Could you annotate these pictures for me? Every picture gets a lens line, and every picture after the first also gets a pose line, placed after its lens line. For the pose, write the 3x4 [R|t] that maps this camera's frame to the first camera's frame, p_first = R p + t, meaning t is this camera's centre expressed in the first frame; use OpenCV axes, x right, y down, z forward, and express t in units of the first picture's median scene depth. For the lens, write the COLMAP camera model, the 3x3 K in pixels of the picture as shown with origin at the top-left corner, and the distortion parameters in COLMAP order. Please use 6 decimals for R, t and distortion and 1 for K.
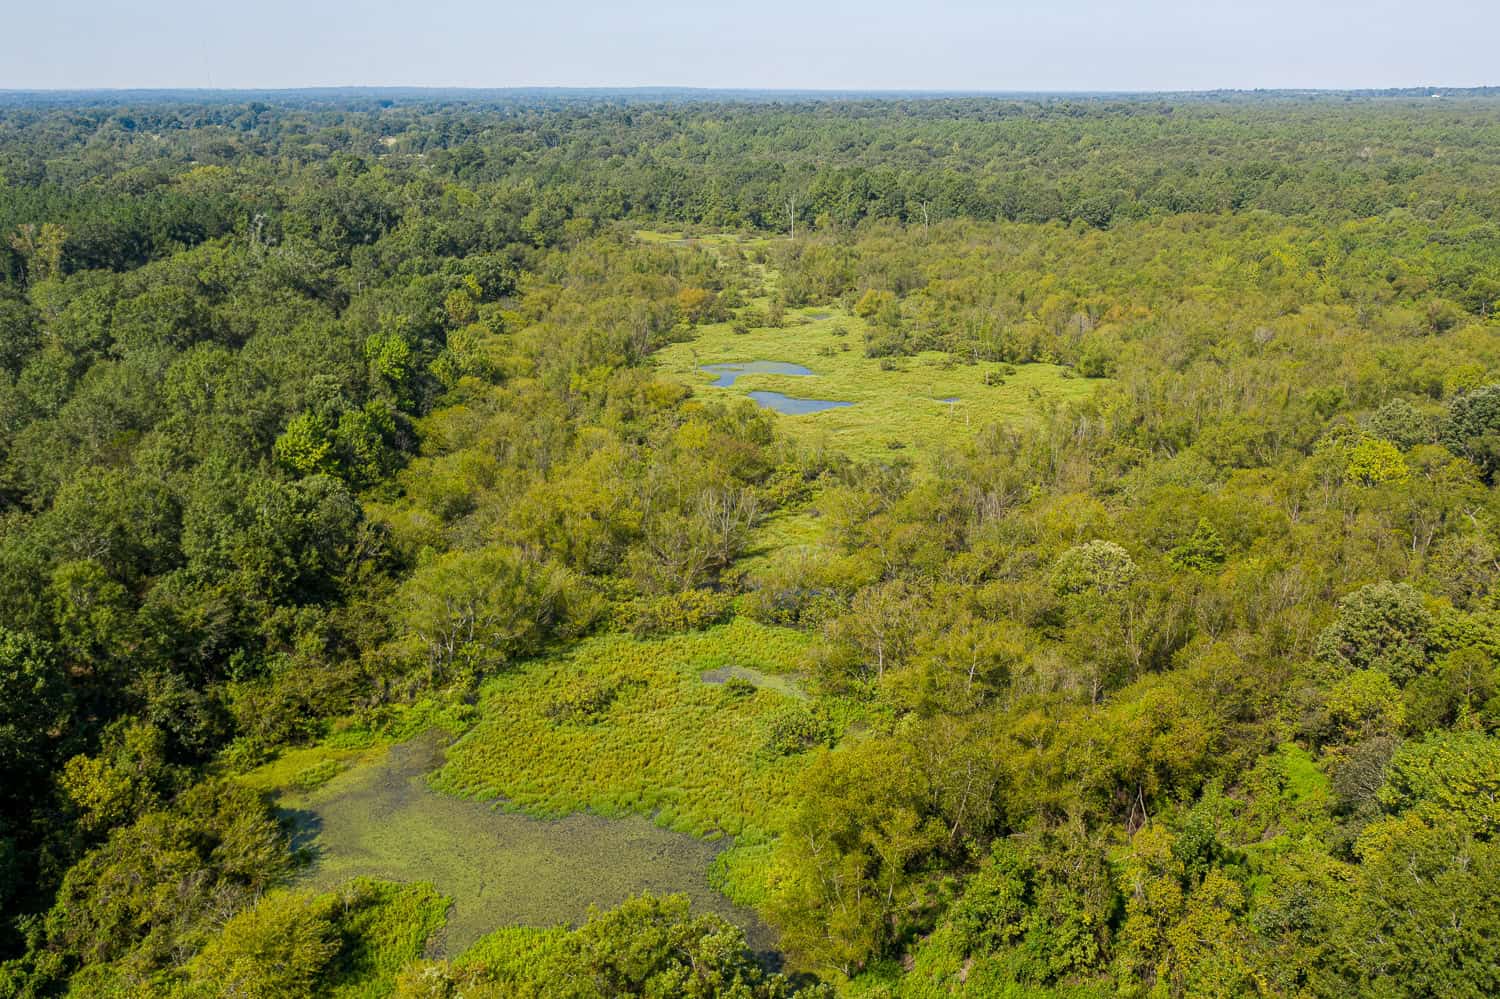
lens RADIAL K [[1175.2, 0, 752.5], [0, 1175.2, 513.0], [0, 0, 1]] dist [-0.016664, 0.000500]
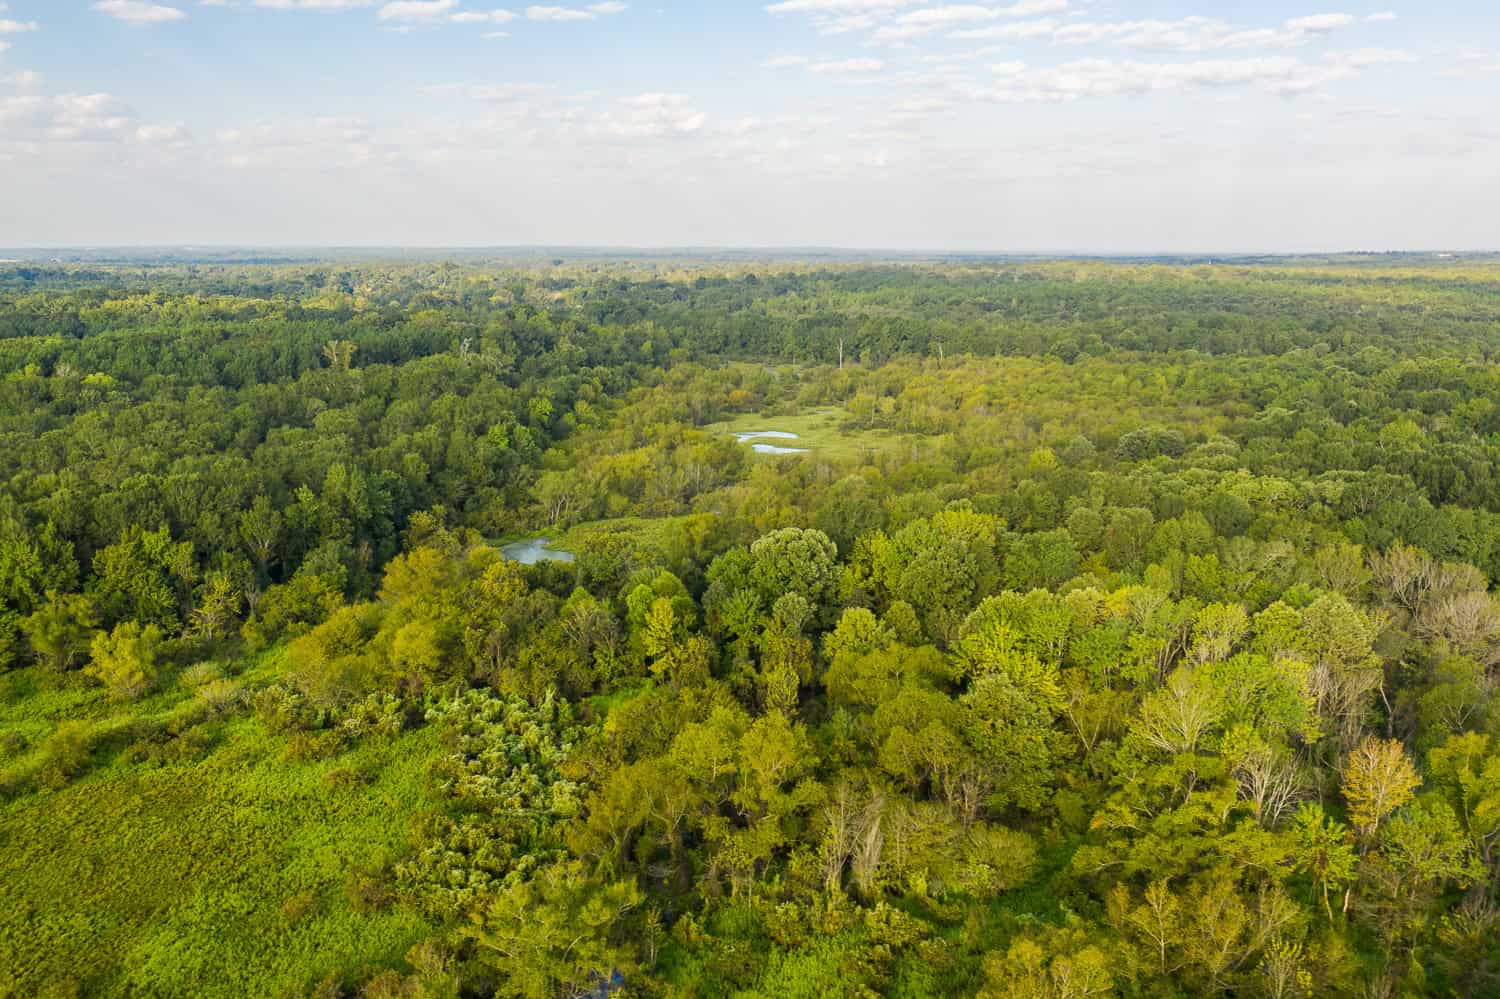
lens RADIAL K [[1175.2, 0, 752.4], [0, 1175.2, 509.4], [0, 0, 1]] dist [-0.016664, 0.000500]
pose [[0.991889, 0.029611, -0.123607, 0.144085], [-0.045190, 0.991101, -0.125206, 0.137897], [0.118800, 0.129776, 0.984401, -0.430584]]
